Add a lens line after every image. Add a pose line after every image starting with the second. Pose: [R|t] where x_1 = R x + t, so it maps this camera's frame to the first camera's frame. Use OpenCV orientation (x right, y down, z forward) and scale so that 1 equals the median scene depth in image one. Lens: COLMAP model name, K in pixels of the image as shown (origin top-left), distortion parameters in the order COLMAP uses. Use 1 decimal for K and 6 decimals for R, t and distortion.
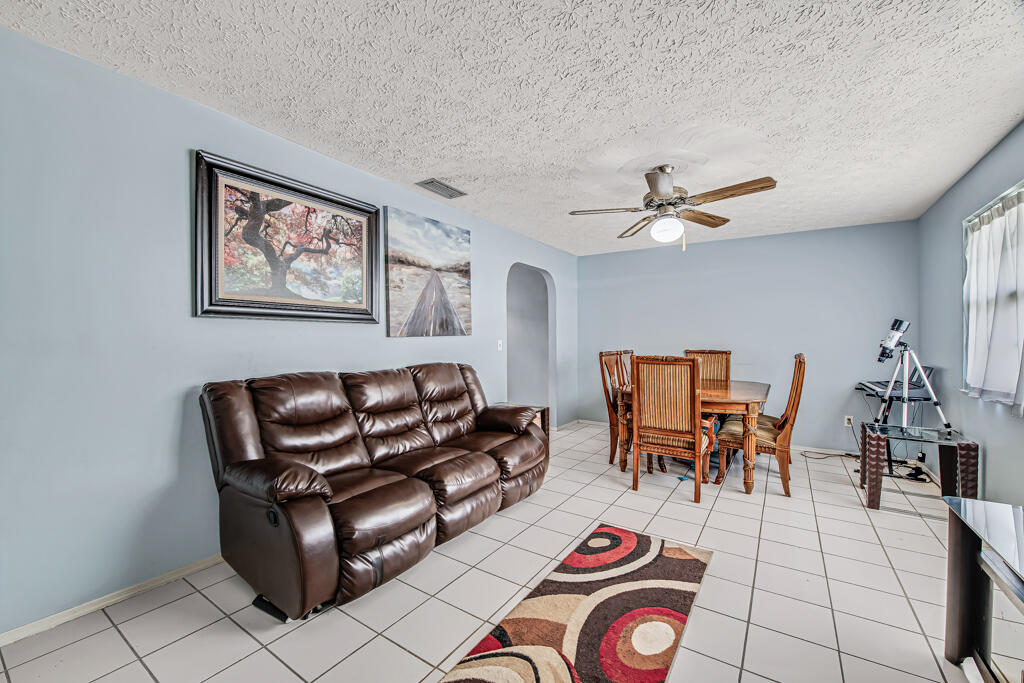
lens RADIAL K [[420.9, 0, 508.9], [0, 420.9, 348.1], [0, 0, 1]] dist [-0.013464, 0.000661]
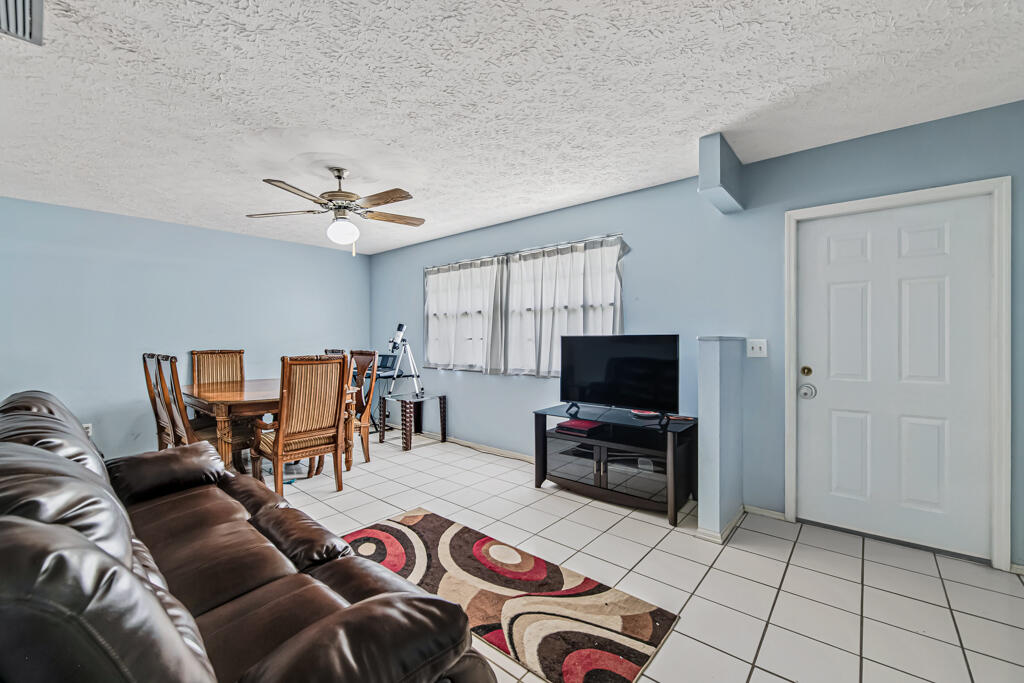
lens RADIAL K [[420.9, 0, 503.5], [0, 420.9, 344.5], [0, 0, 1]] dist [-0.013464, 0.000661]
pose [[0.126451, -0.021648, 0.991737, -0.597656], [0.024690, 0.999521, 0.018670, -0.015479], [-0.991666, 0.022125, 0.126925, 0.478871]]
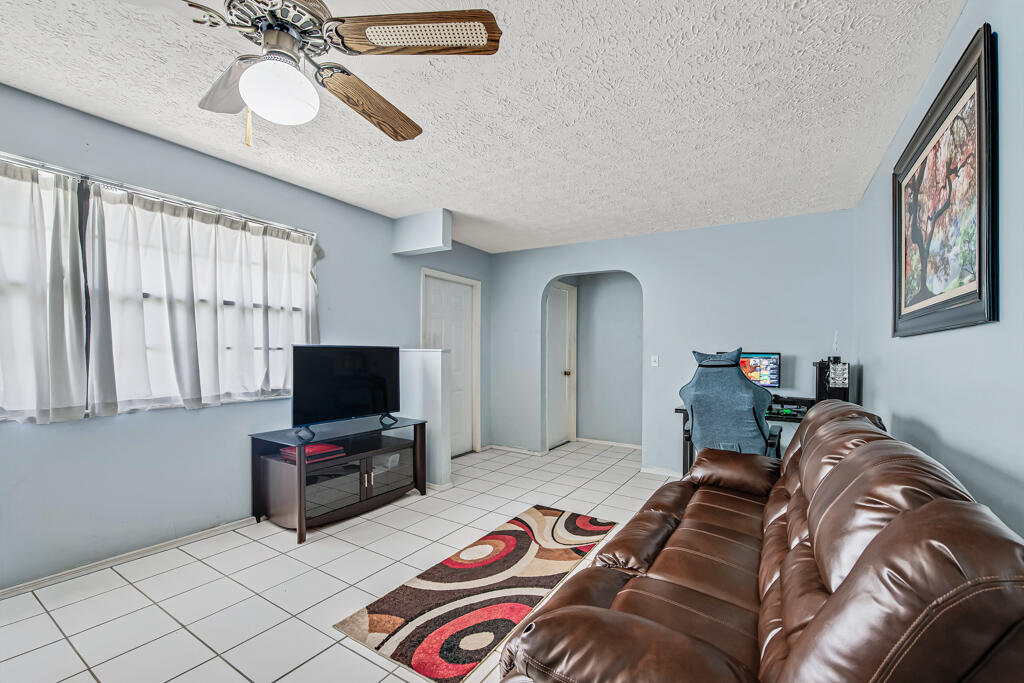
lens RADIAL K [[420.9, 0, 518.6], [0, 420.9, 363.7], [0, 0, 1]] dist [-0.013464, 0.000661]
pose [[-0.999187, -0.024042, -0.032355, 0.154229], [-0.025710, 0.998309, 0.052145, -0.035169], [0.031046, 0.052934, -0.998115, 1.449495]]
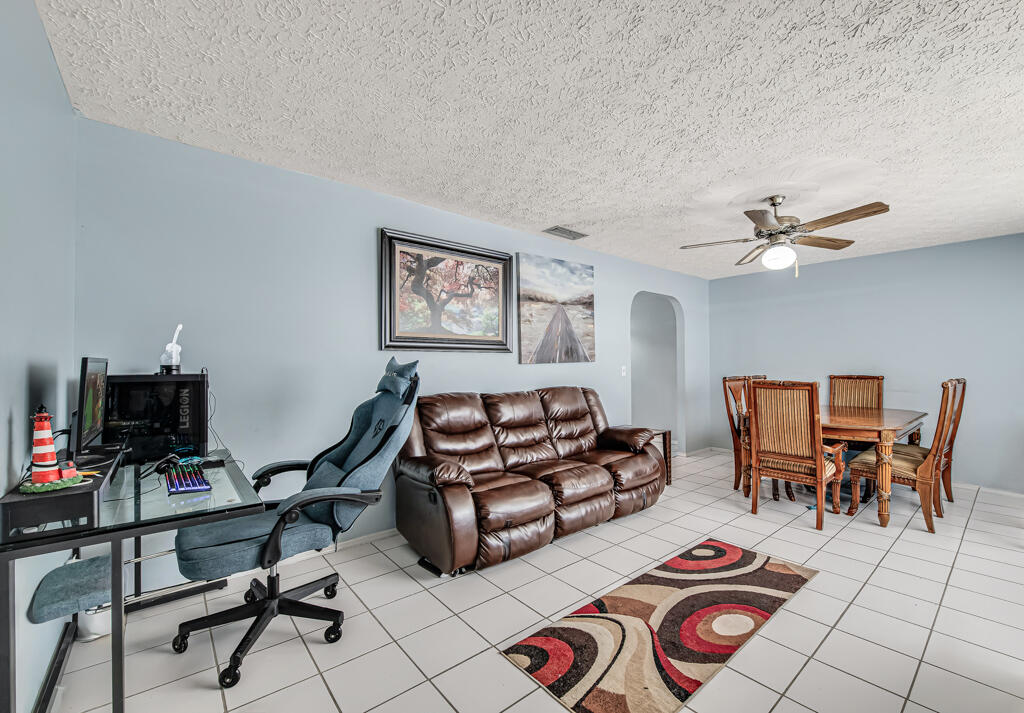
lens RADIAL K [[439.0, 0, 538.5], [0, 439.0, 361.8], [0, 0, 1]] dist [-0.002873, 0.000517]
pose [[0.966461, -0.008570, -0.256672, 0.085118], [0.001274, 0.999591, -0.028579, 0.003144], [0.256812, 0.027293, 0.966076, -0.186919]]
